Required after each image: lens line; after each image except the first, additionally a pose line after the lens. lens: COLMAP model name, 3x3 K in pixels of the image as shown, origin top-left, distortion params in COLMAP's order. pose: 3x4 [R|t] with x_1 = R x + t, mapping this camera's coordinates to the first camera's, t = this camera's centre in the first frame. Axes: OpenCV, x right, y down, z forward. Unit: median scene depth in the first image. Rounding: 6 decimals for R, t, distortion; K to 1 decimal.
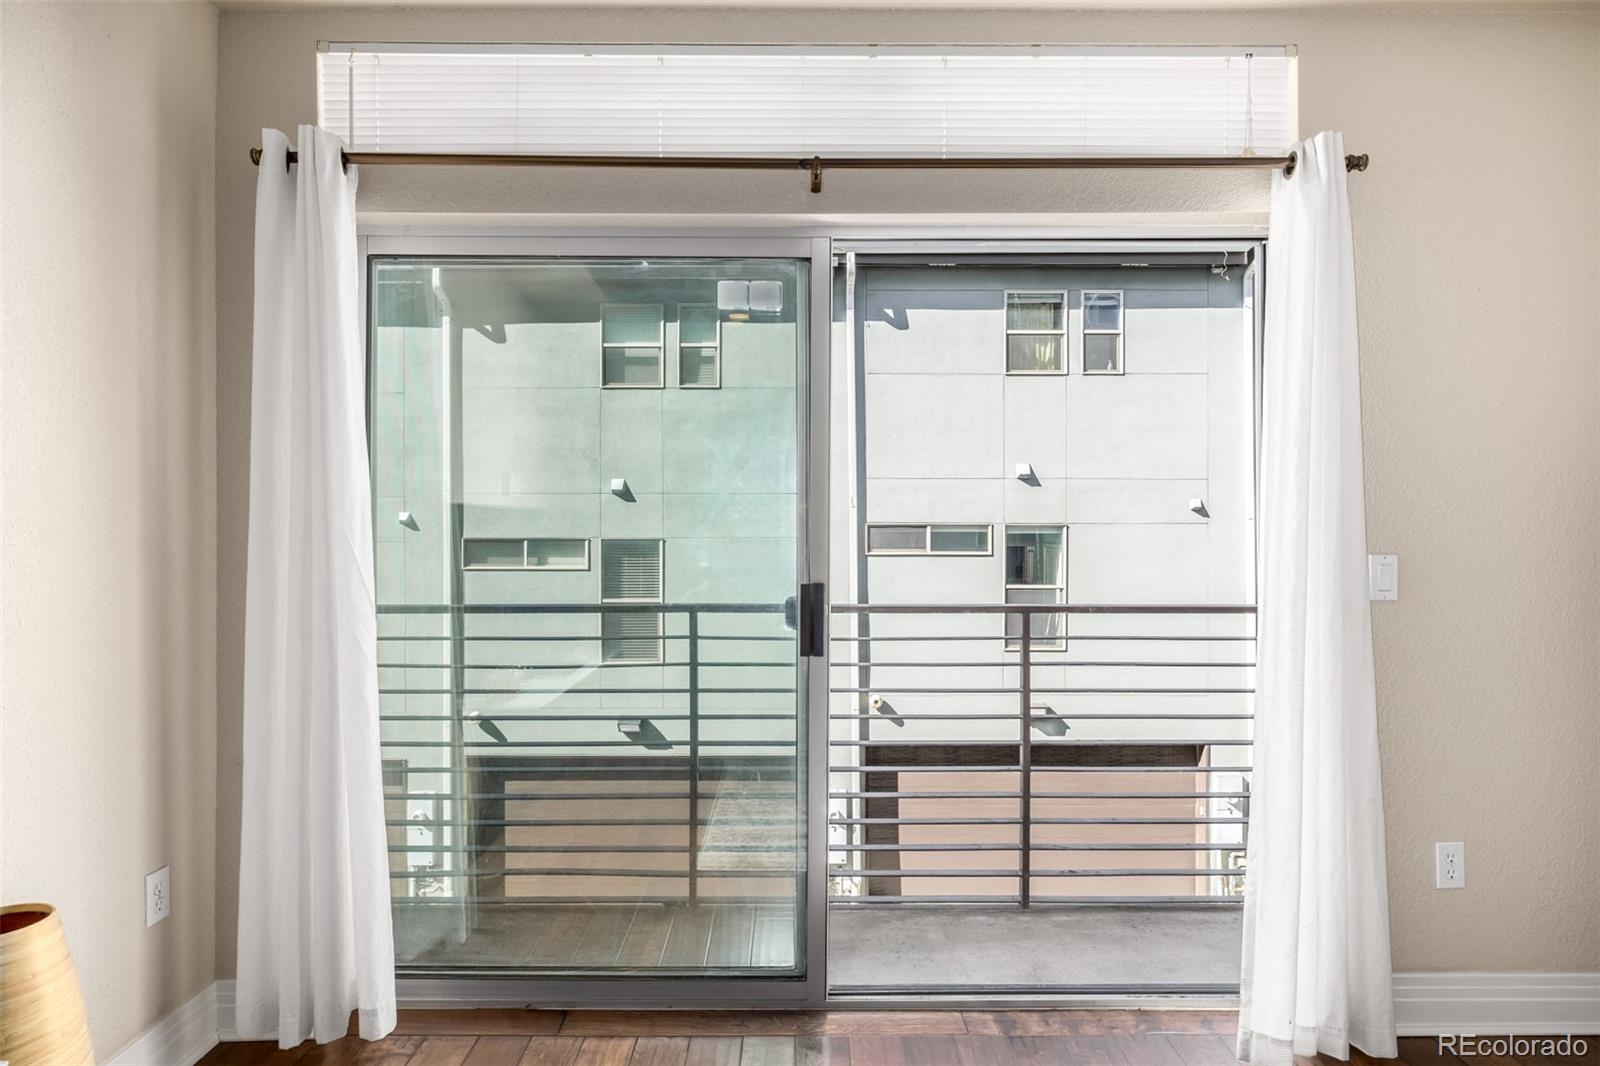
lens RADIAL K [[935.9, 0, 800.0], [0, 935.9, 533.0], [0, 0, 1]] dist [-0.002270, -0.000577]
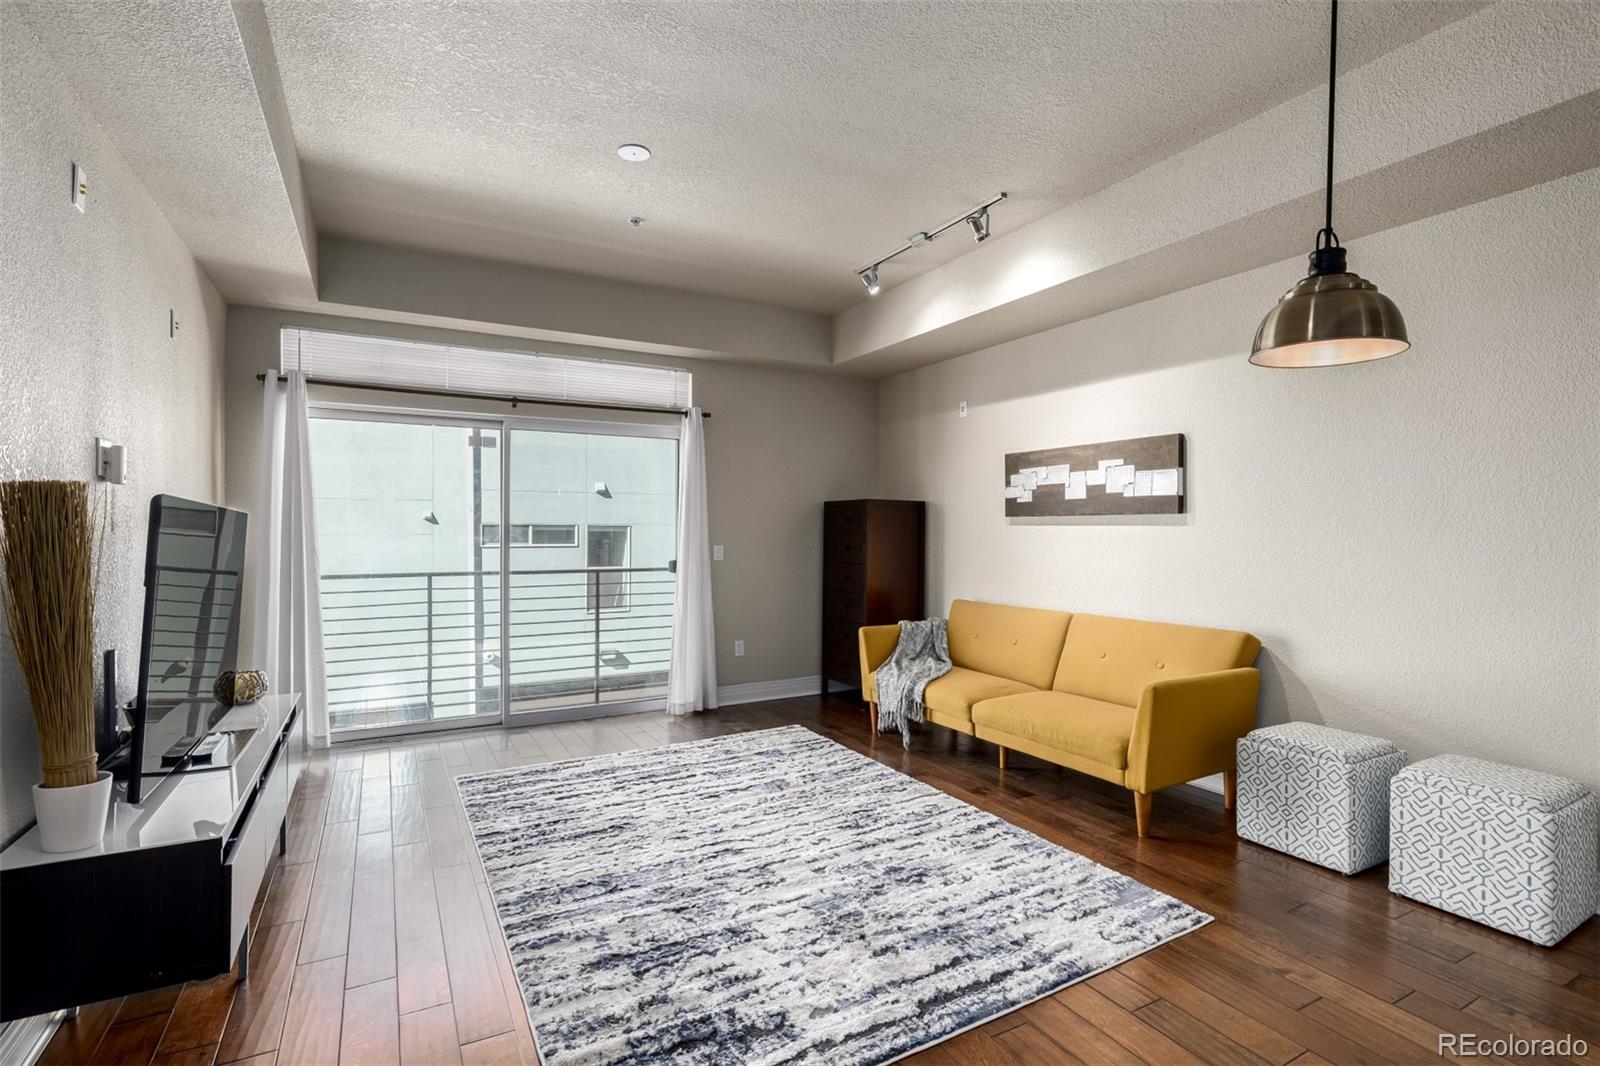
lens RADIAL K [[732.2, 0, 800.0], [0, 732.2, 533.0], [0, 0, 1]] dist [0.001487, 0.000086]
pose [[0.878113, -0.000060, 0.478453, -0.047804], [-0.002758, 0.999983, 0.005187, -0.005340], [-0.478445, -0.005874, 0.878098, -0.213358]]
